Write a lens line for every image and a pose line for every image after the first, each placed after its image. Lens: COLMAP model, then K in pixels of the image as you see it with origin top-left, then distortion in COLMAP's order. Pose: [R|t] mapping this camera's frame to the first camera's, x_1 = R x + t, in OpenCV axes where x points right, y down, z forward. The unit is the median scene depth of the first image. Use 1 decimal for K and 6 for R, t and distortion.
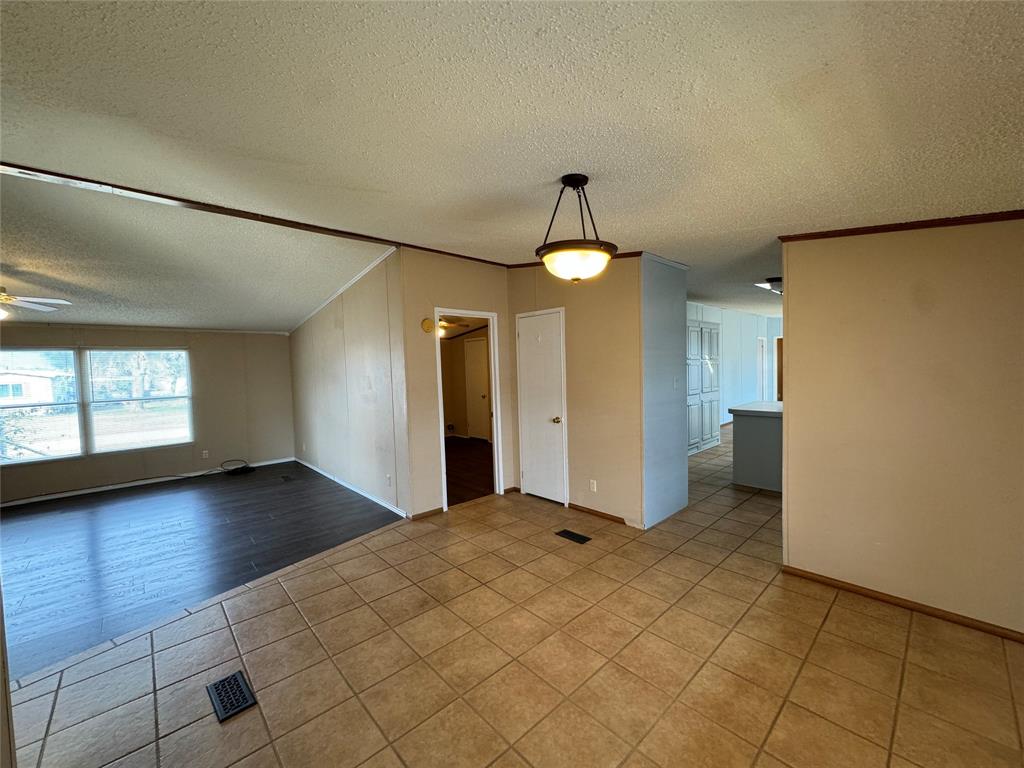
lens RADIAL K [[407.7, 0, 513.6], [0, 407.7, 384.5], [0, 0, 1]] dist [-0.003040, -0.000307]
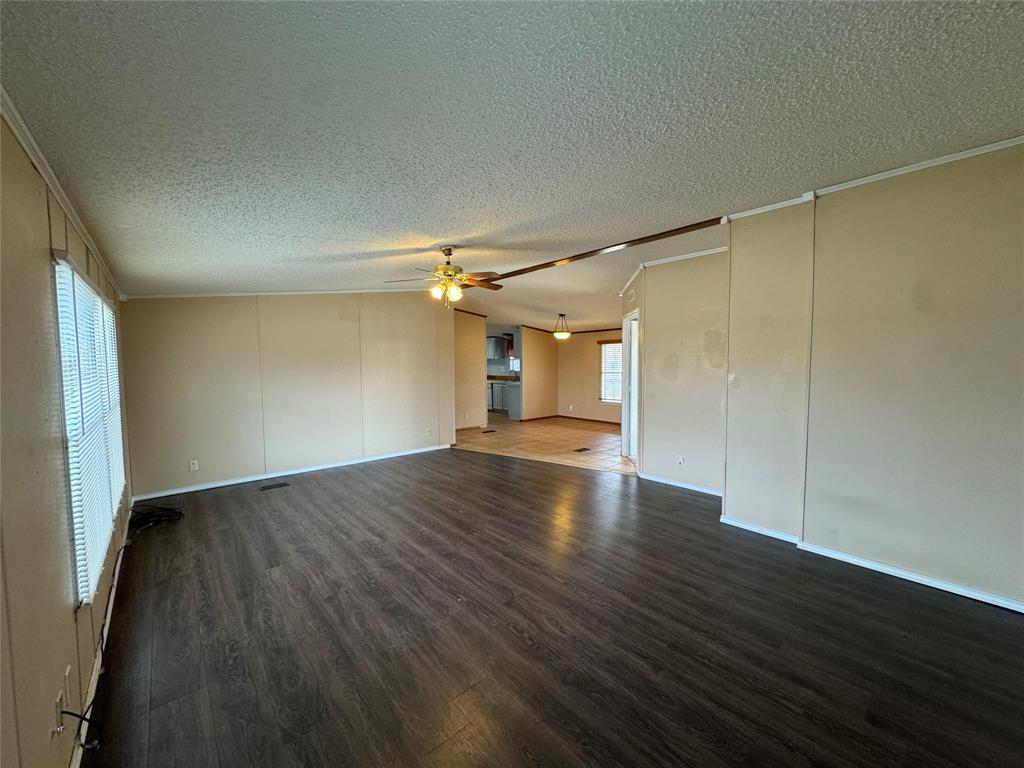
lens RADIAL K [[407.7, 0, 513.6], [0, 407.7, 384.5], [0, 0, 1]] dist [-0.003040, -0.000307]
pose [[0.033408, -0.032386, 0.998917, -2.846860], [0.049454, 0.998304, 0.030712, 0.037218], [-0.998218, 0.048374, 0.034953, 0.976553]]
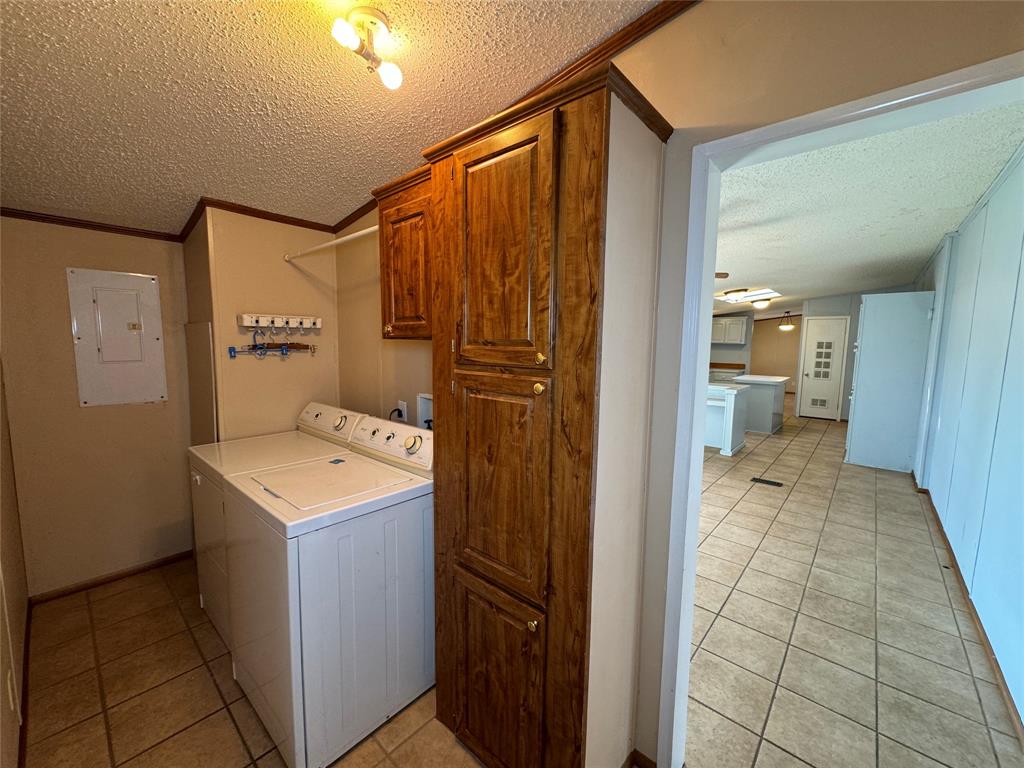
lens RADIAL K [[407.7, 0, 513.6], [0, 407.7, 384.5], [0, 0, 1]] dist [-0.003040, -0.000307]
pose [[-0.994237, 0.028428, -0.103369, 3.093661], [0.012362, 0.988170, 0.152862, -0.290649], [0.106492, 0.150703, -0.982827, 4.335752]]
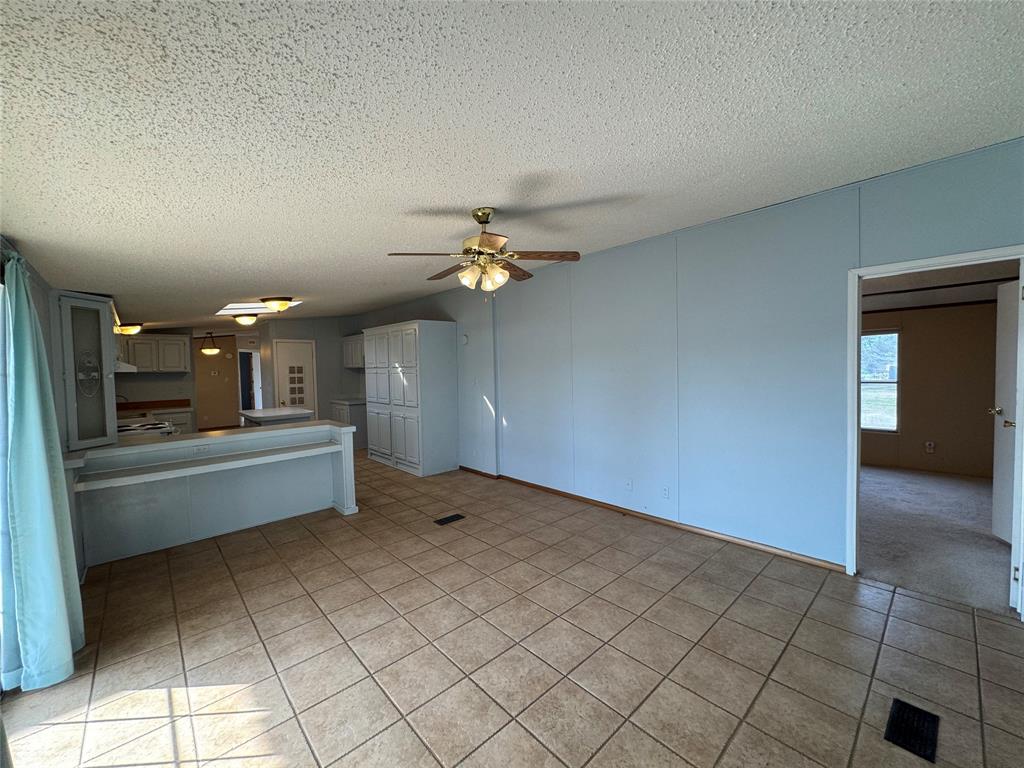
lens RADIAL K [[407.7, 0, 513.6], [0, 407.7, 384.5], [0, 0, 1]] dist [-0.003040, -0.000307]
pose [[0.004867, 0.073903, -0.997254, 3.338685], [-0.022034, 0.997031, 0.073779, -0.231602], [0.999745, 0.021615, 0.006481, 3.099612]]
